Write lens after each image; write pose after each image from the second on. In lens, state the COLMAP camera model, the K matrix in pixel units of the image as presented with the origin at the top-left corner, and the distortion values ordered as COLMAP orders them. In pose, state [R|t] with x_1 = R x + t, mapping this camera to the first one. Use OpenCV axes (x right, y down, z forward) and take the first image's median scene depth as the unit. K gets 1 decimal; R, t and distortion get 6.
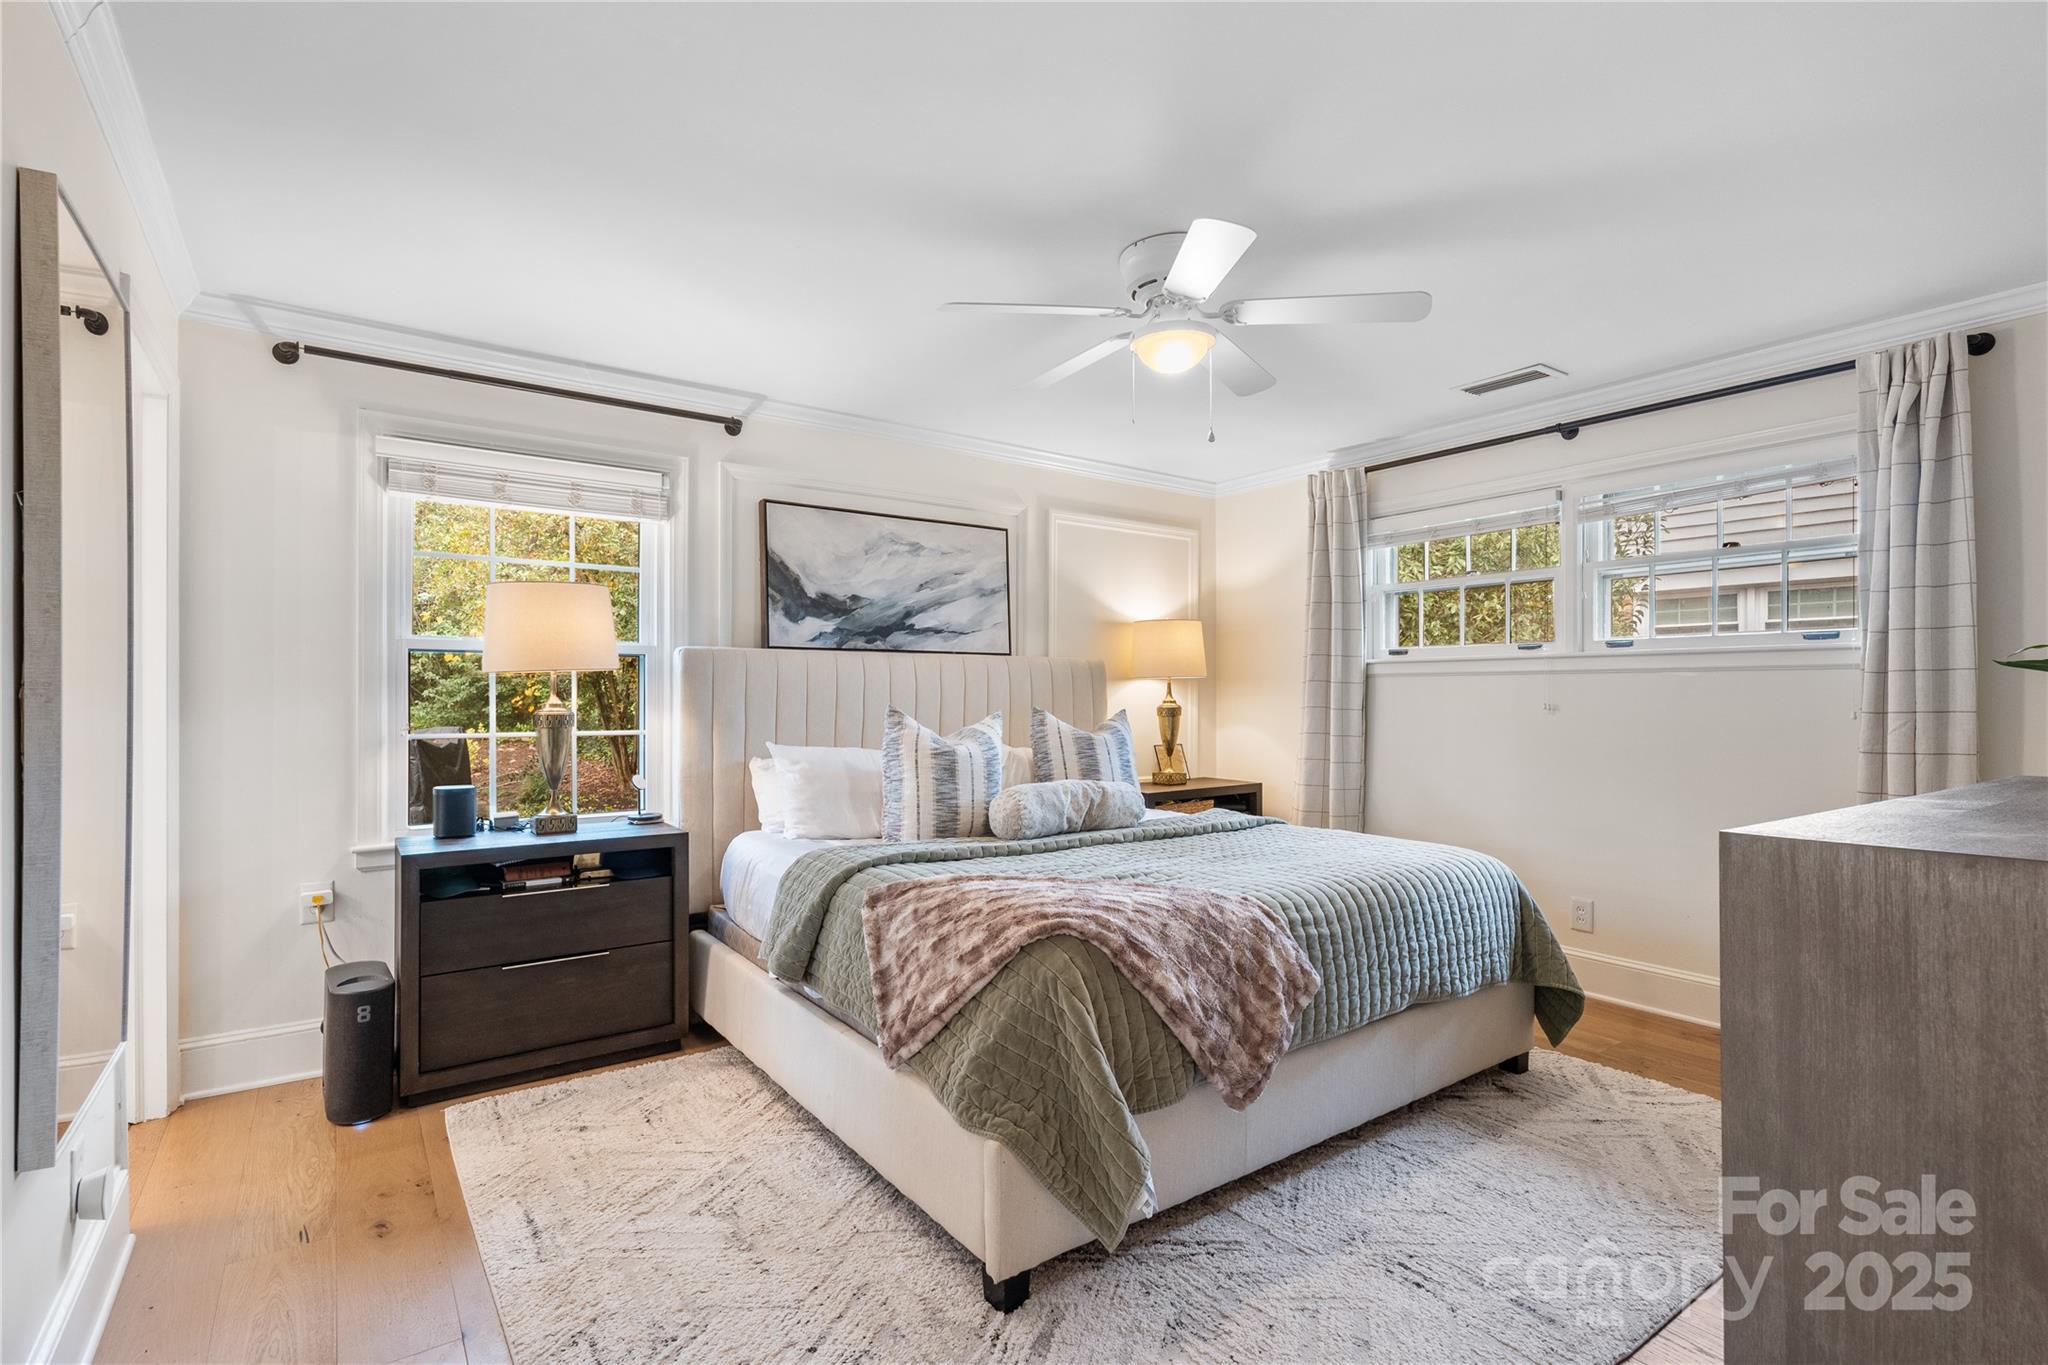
lens RADIAL K [[965.1, 0, 1023.6], [0, 965.1, 686.4], [0, 0, 1]] dist [0.010902, -0.002929]
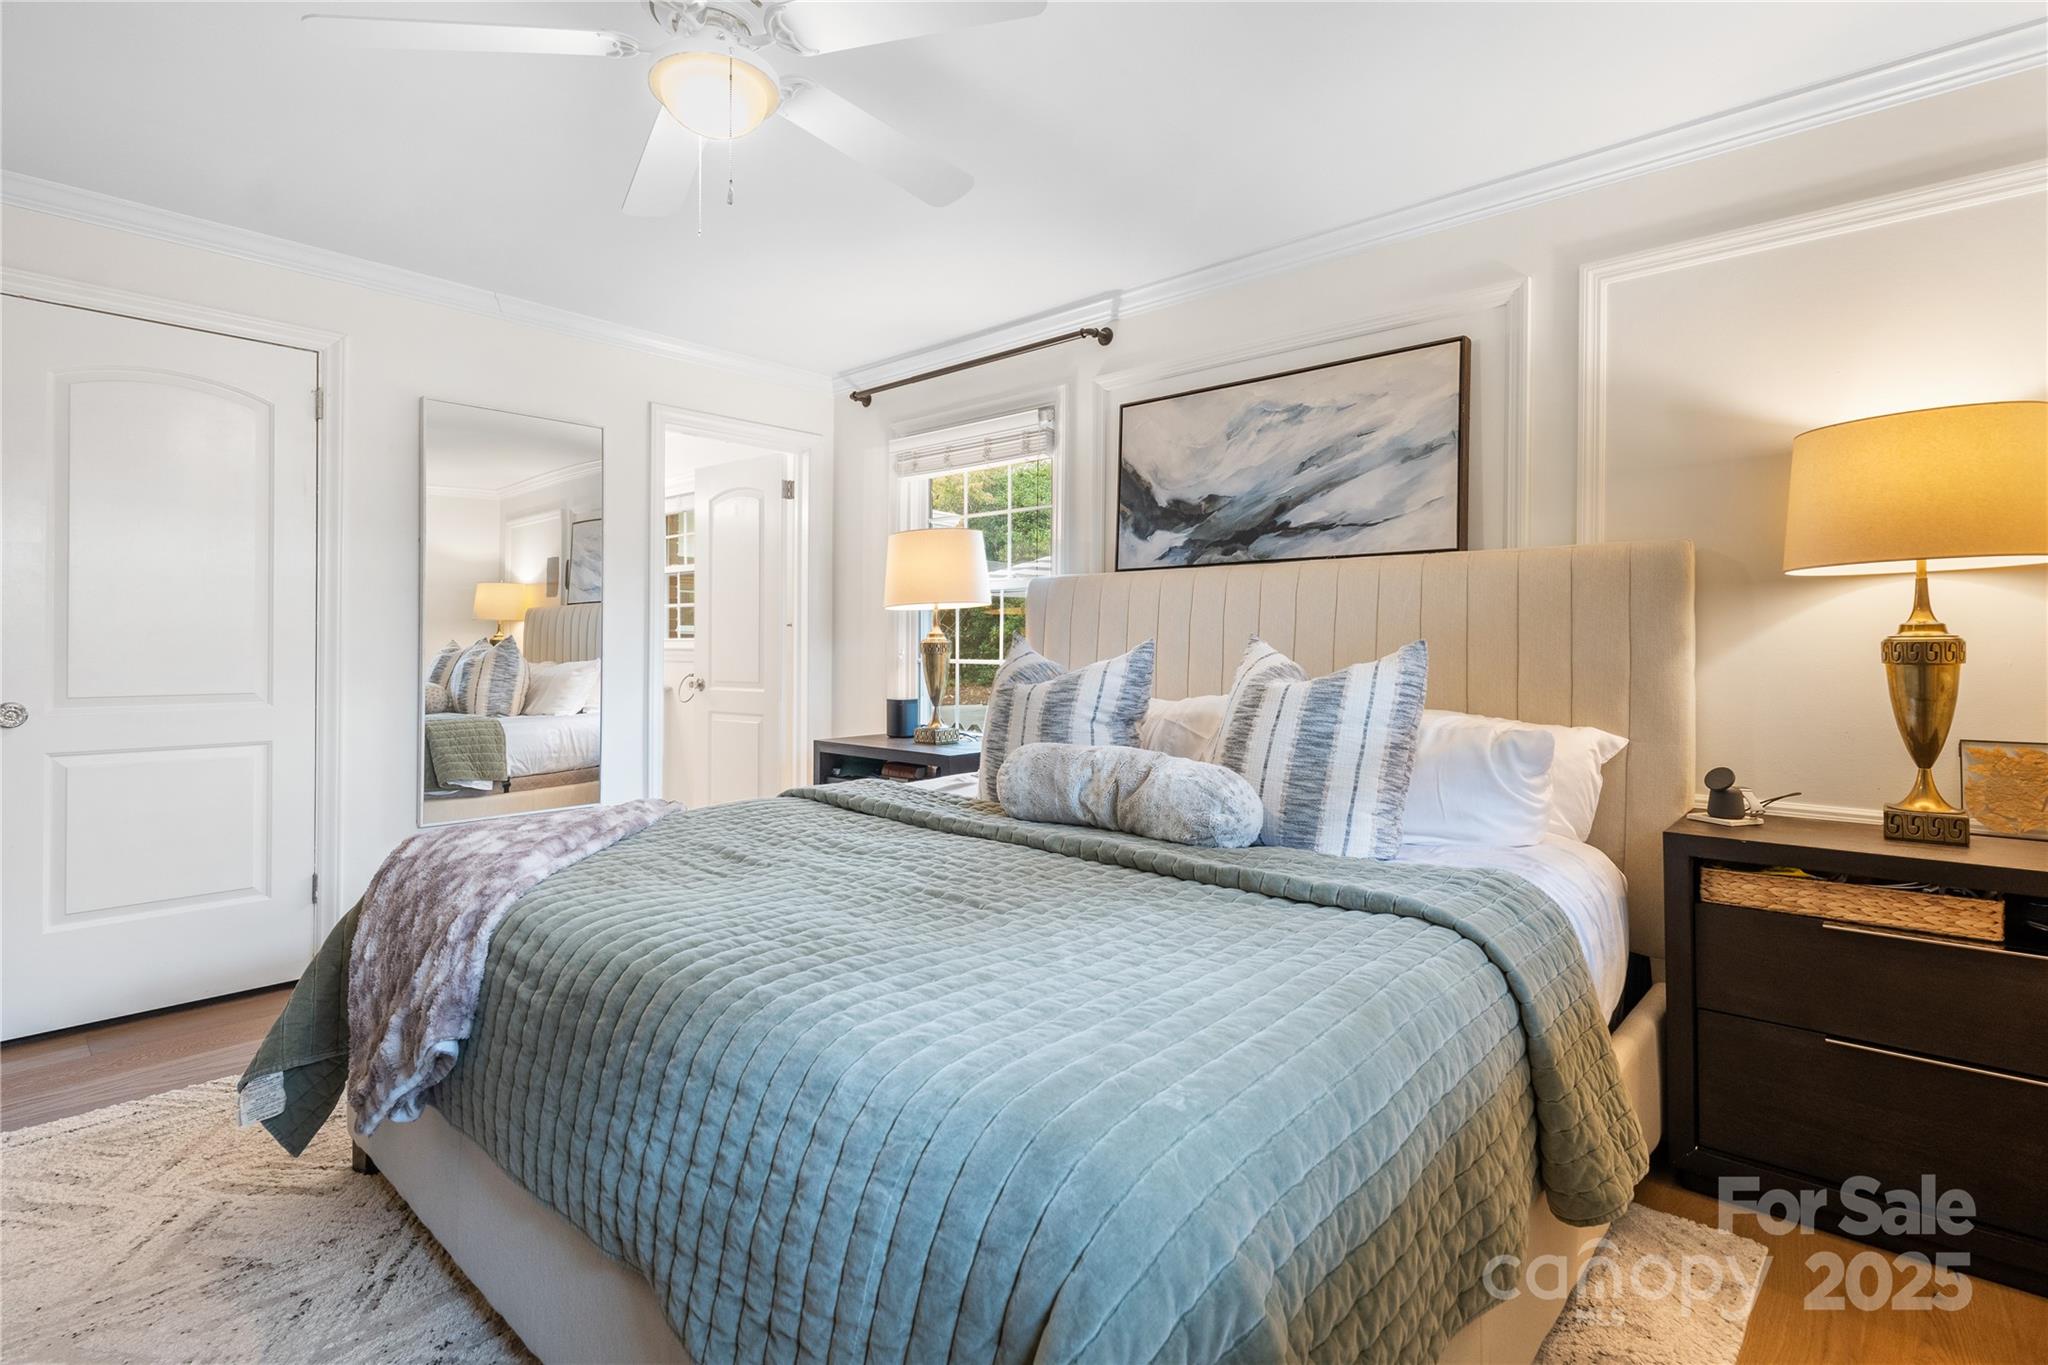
lens RADIAL K [[965.1, 0, 1024.2], [0, 965.1, 661.9], [0, 0, 1]] dist [0.010902, -0.002929]
pose [[0.230424, 0.008638, -0.973052, 0.550332], [-0.004374, 0.999960, 0.007841, 0.035101], [0.973081, 0.002449, 0.230452, 0.670511]]
